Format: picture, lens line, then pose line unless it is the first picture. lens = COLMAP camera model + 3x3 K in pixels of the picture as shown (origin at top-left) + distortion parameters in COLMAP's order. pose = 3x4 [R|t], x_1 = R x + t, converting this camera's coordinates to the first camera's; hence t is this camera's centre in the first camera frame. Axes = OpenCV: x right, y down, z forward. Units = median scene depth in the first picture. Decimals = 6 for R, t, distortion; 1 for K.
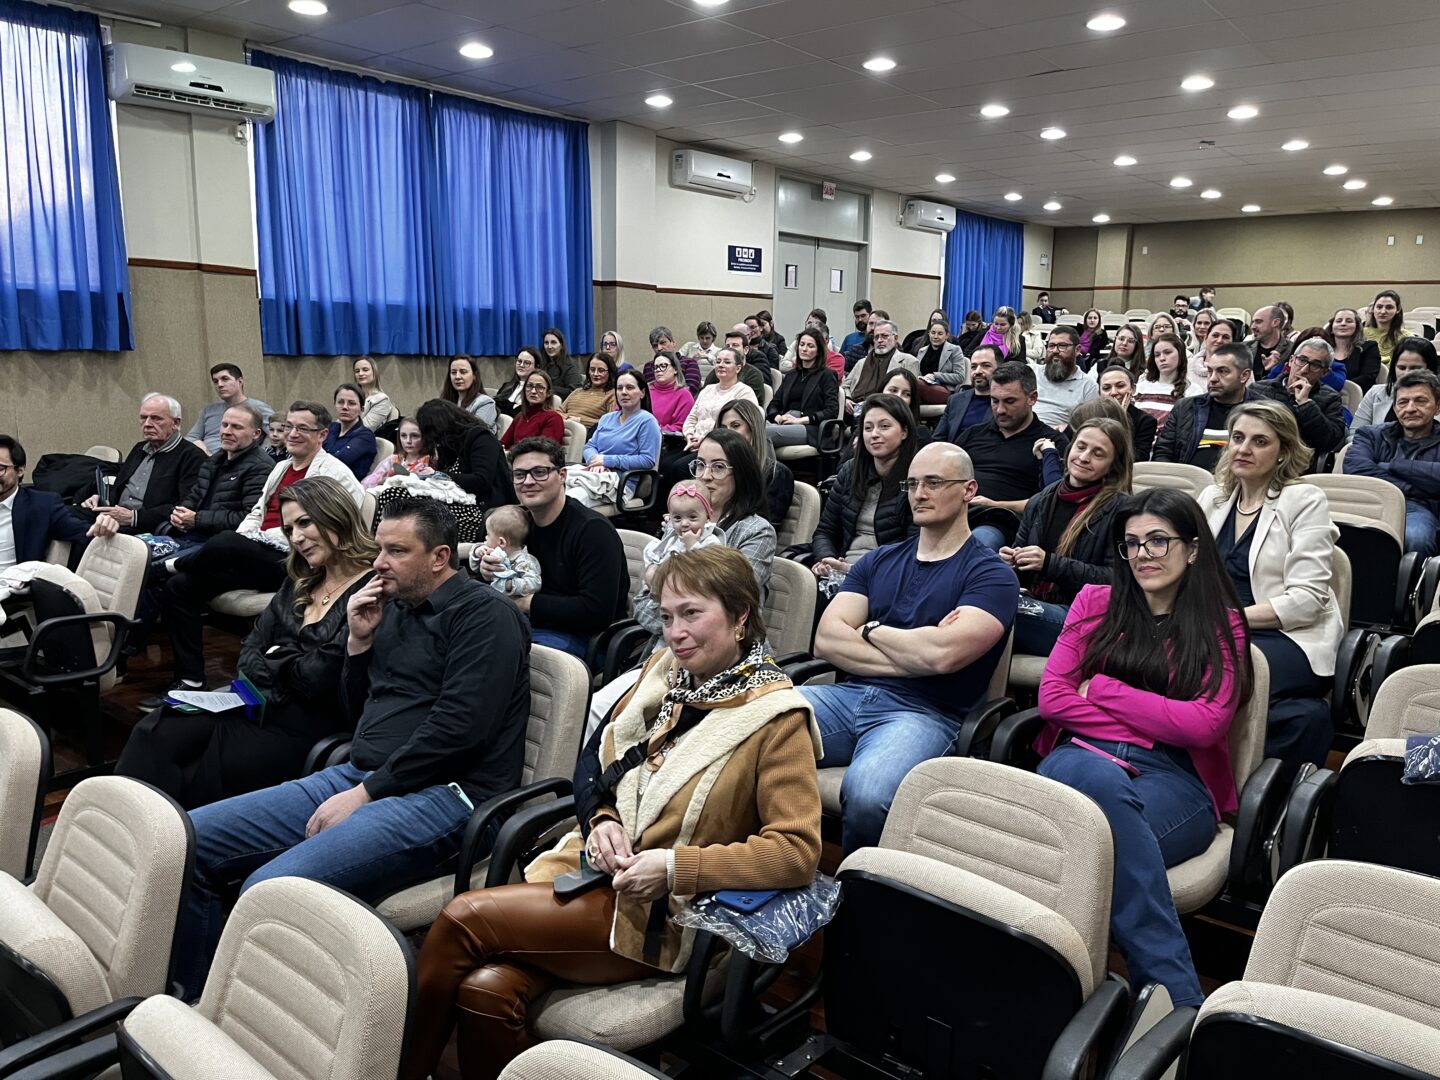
lens RADIAL K [[1080.7, 0, 720.0], [0, 1080.7, 540.0], [0, 0, 1]] dist [0.003927, 0.000051]
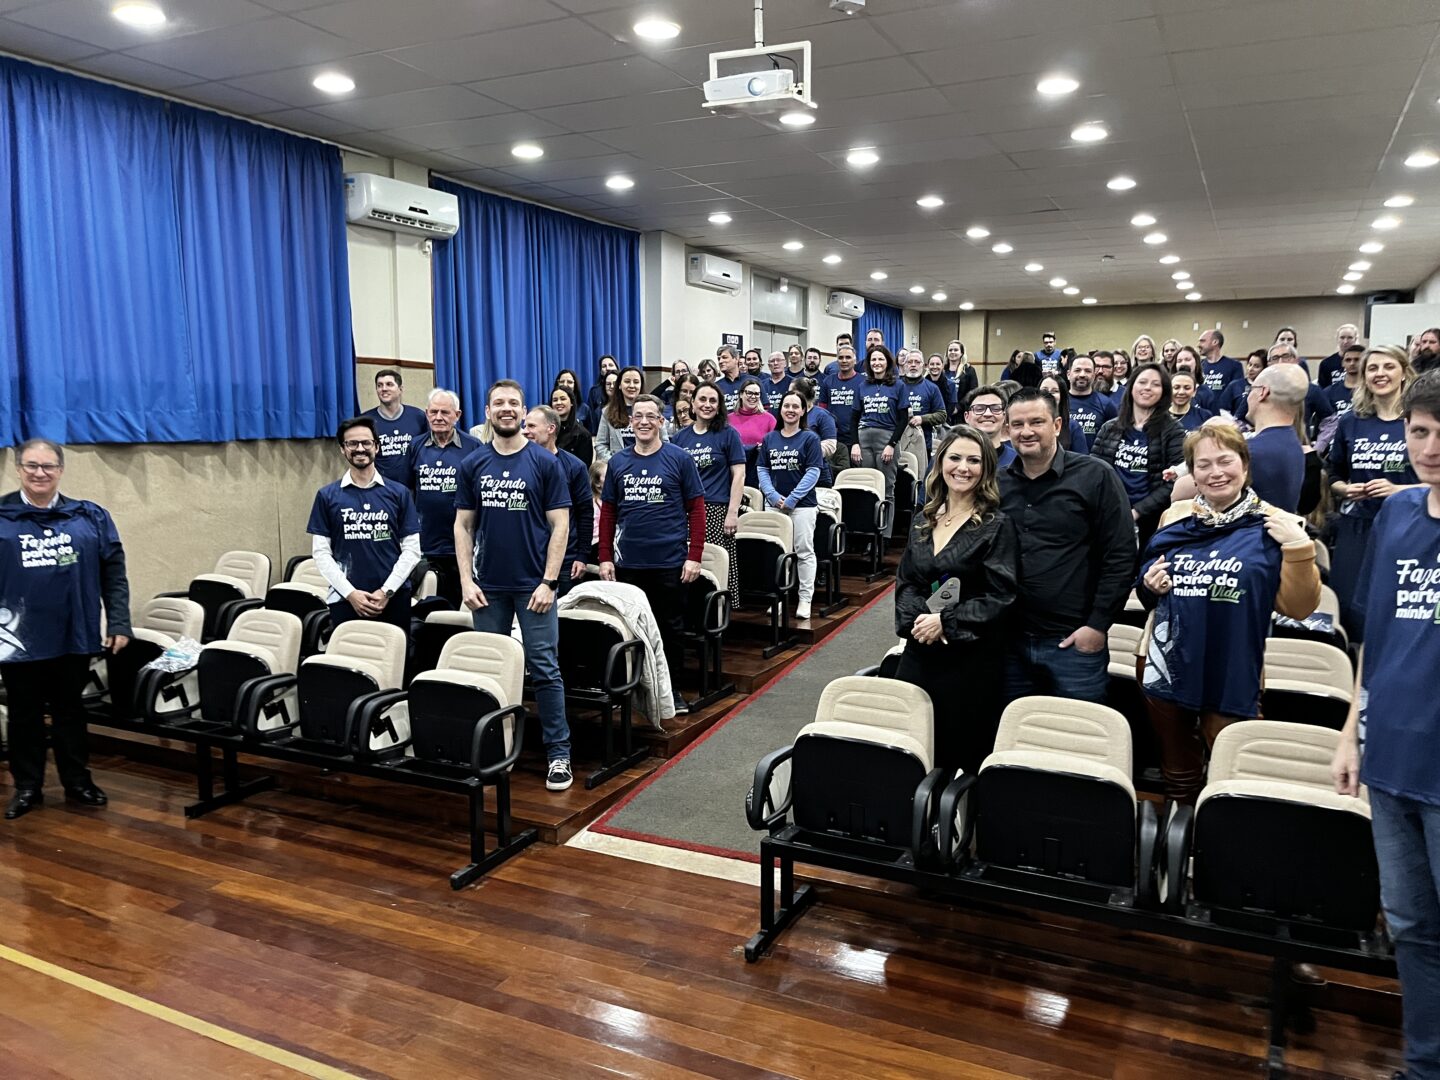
lens RADIAL K [[1080.7, 0, 720.0], [0, 1080.7, 540.0], [0, 0, 1]] dist [0.003927, 0.000051]
pose [[0.975594, -0.039112, 0.216069, -0.376928], [0.051681, 0.997265, -0.052829, 0.010734], [-0.213412, 0.062706, 0.974948, -0.159080]]
